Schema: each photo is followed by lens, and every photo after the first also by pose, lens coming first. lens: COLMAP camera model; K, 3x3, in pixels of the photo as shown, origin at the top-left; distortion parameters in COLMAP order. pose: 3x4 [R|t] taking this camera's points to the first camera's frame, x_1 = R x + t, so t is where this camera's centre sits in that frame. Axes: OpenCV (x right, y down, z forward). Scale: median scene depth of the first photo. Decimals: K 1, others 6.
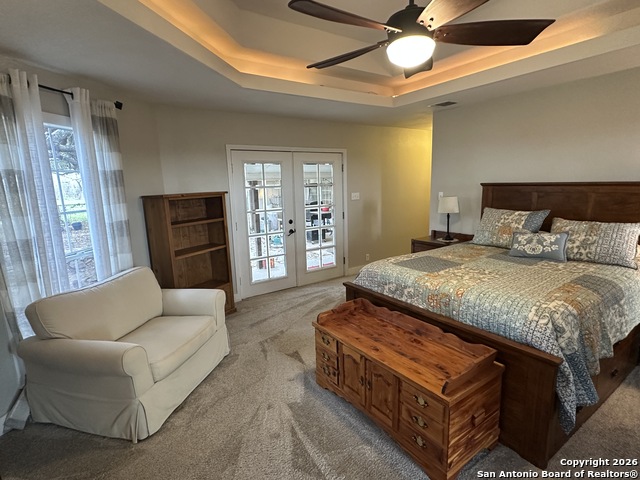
lens RADIAL K [[334.1, 0, 320.4], [0, 334.1, 239.8], [0, 0, 1]] dist [0.002832, -0.000705]
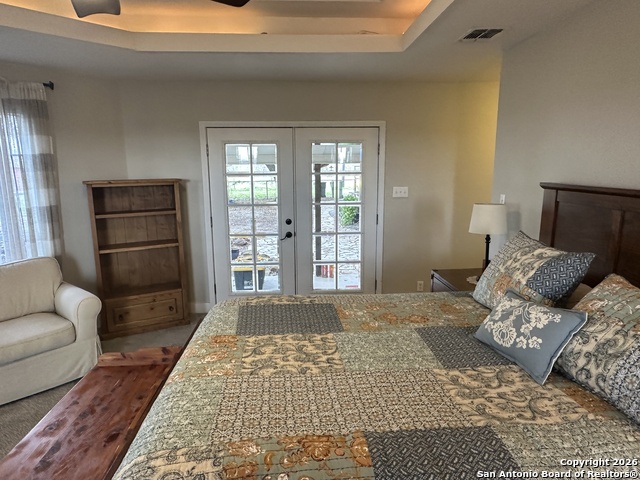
lens RADIAL K [[409.2, 0, 319.3], [0, 409.2, 244.2], [0, 0, 1]] dist [0.000013, -0.001984]
pose [[0.854147, 0.121151, -0.505722, 0.706106], [-0.106208, 0.992627, 0.058413, -0.103815], [0.509070, 0.003819, 0.860717, 0.393586]]
